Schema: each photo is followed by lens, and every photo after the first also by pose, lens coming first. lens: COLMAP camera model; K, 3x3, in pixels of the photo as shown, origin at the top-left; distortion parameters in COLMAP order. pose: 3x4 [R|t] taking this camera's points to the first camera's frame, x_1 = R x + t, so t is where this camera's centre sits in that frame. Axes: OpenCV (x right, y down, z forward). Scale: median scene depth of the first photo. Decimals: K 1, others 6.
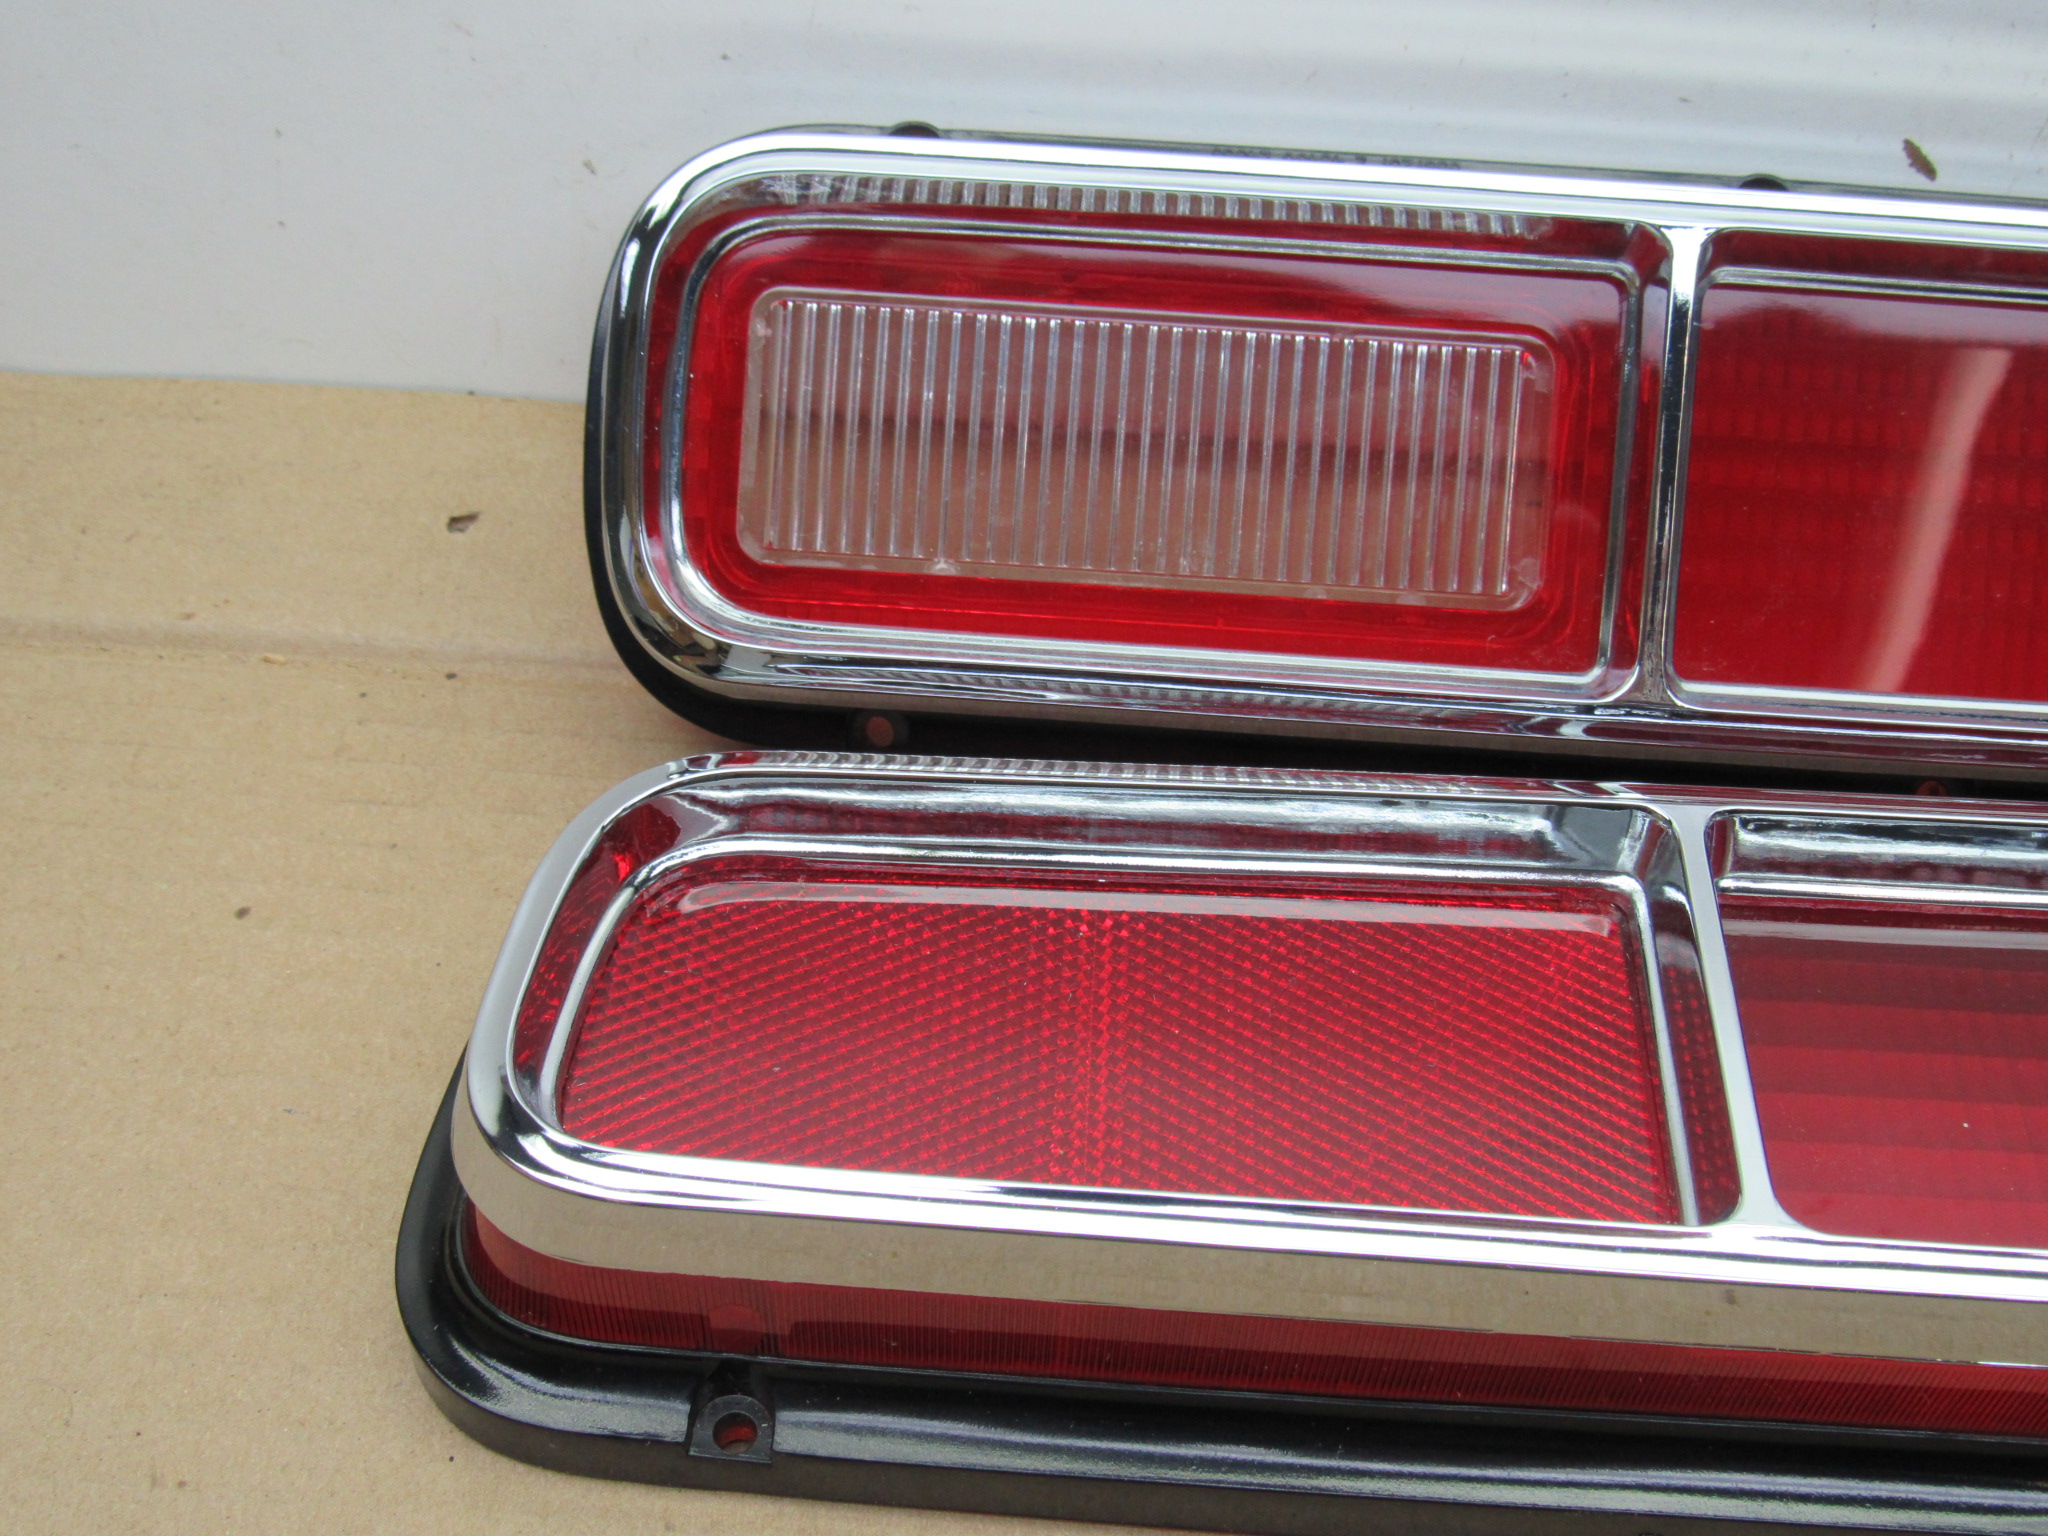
lens RADIAL K [[2257.9, 0, 1008.5], [0, 2257.9, 768.9], [0, 0, 1]] dist [-0.052933, 0.000000]
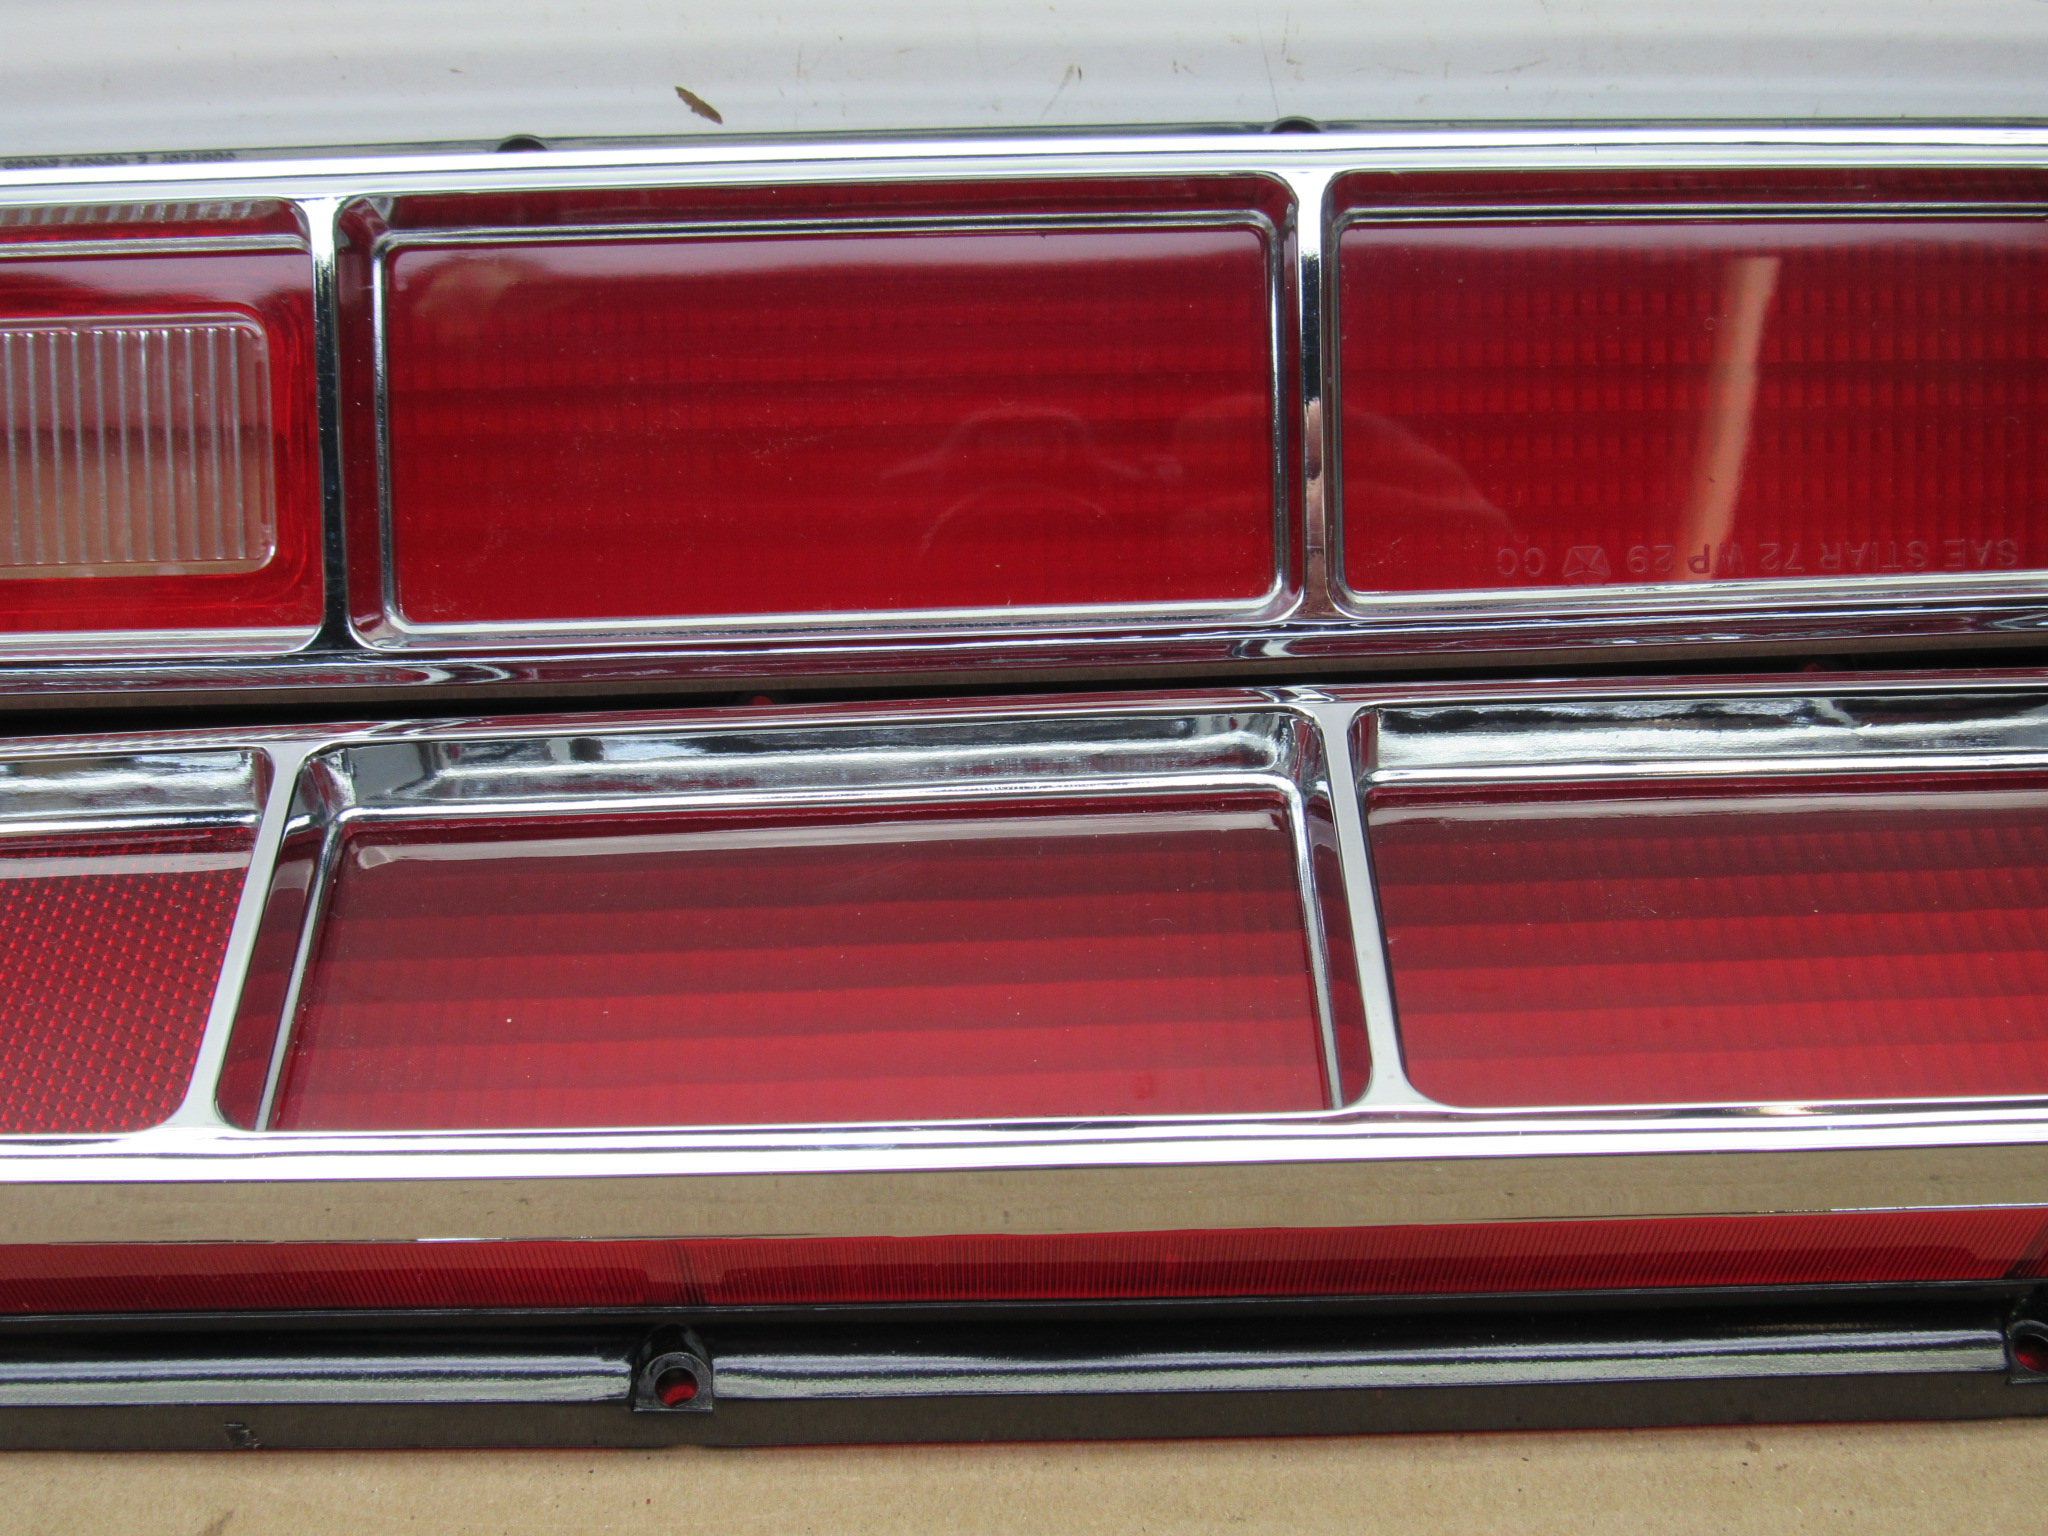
lens RADIAL K [[2257.9, 0, 1095.6], [0, 2257.9, 758.6], [0, 0, 1]] dist [-0.052933, 0.000000]
pose [[0.996229, -0.081289, 0.030335, 0.540010], [0.080454, 0.996370, 0.027802, 0.019348], [-0.032485, -0.025256, 0.999153, -0.070432]]
